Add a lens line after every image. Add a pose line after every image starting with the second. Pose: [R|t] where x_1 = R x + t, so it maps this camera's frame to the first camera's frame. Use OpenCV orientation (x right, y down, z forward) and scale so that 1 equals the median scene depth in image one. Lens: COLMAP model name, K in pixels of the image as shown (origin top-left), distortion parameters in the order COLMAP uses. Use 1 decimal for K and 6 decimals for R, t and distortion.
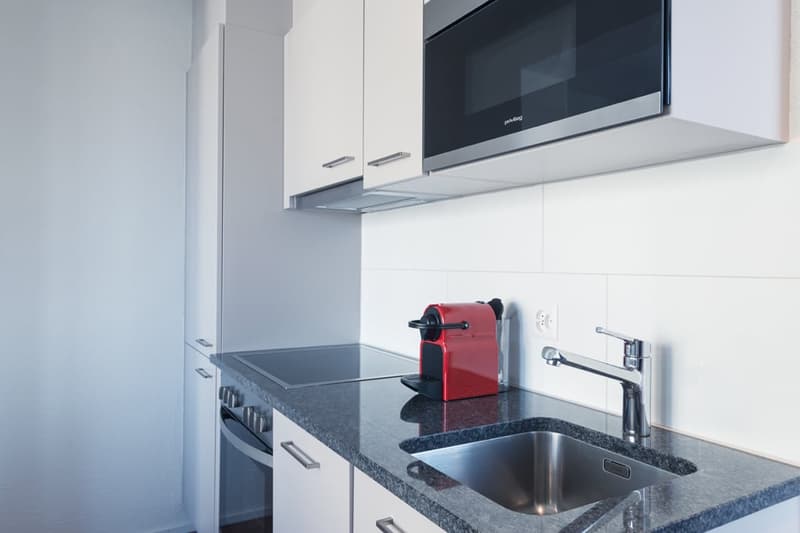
lens RADIAL K [[547.0, 0, 400.8], [0, 547.0, 264.6], [0, 0, 1]] dist [0.003358, 0.004521]
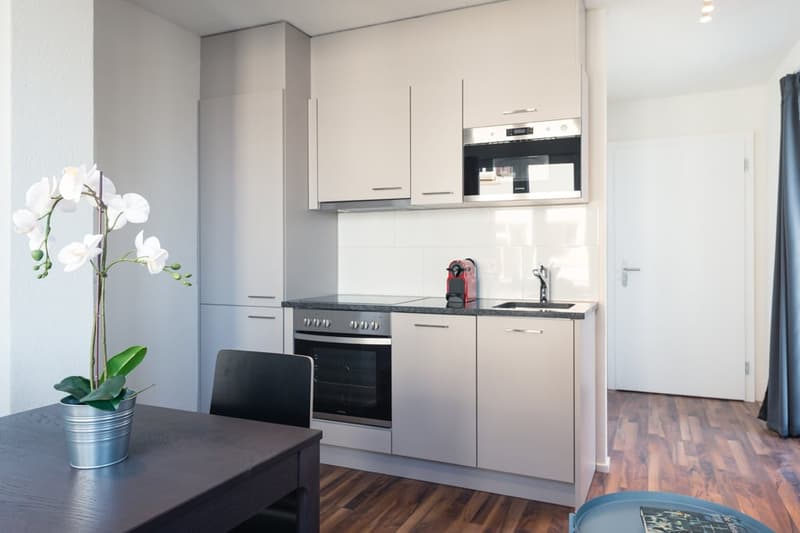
lens RADIAL K [[547.0, 0, 412.3], [0, 547.0, 253.1], [0, 0, 1]] dist [0.003358, 0.004521]
pose [[0.806307, -0.010809, 0.591398, -1.206810], [0.011557, 0.999930, 0.002519, 0.032110], [-0.591384, 0.004803, 0.806376, -0.586241]]
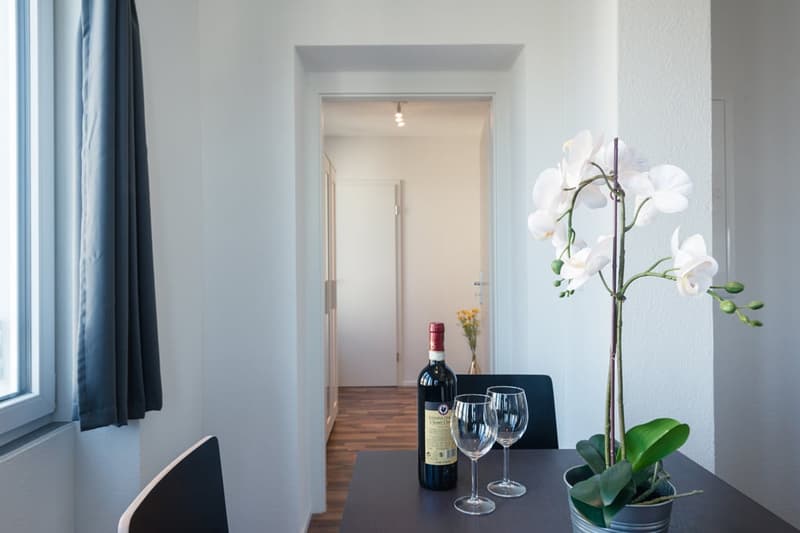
lens RADIAL K [[542.8, 0, 396.8], [0, 542.8, 264.7], [0, 0, 1]] dist [0.005266, -0.014677]
pose [[0.872954, -0.016290, -0.487530, -1.063747], [0.010699, 0.999841, -0.014251, 0.034741], [0.487685, 0.007225, 0.872990, -0.294380]]
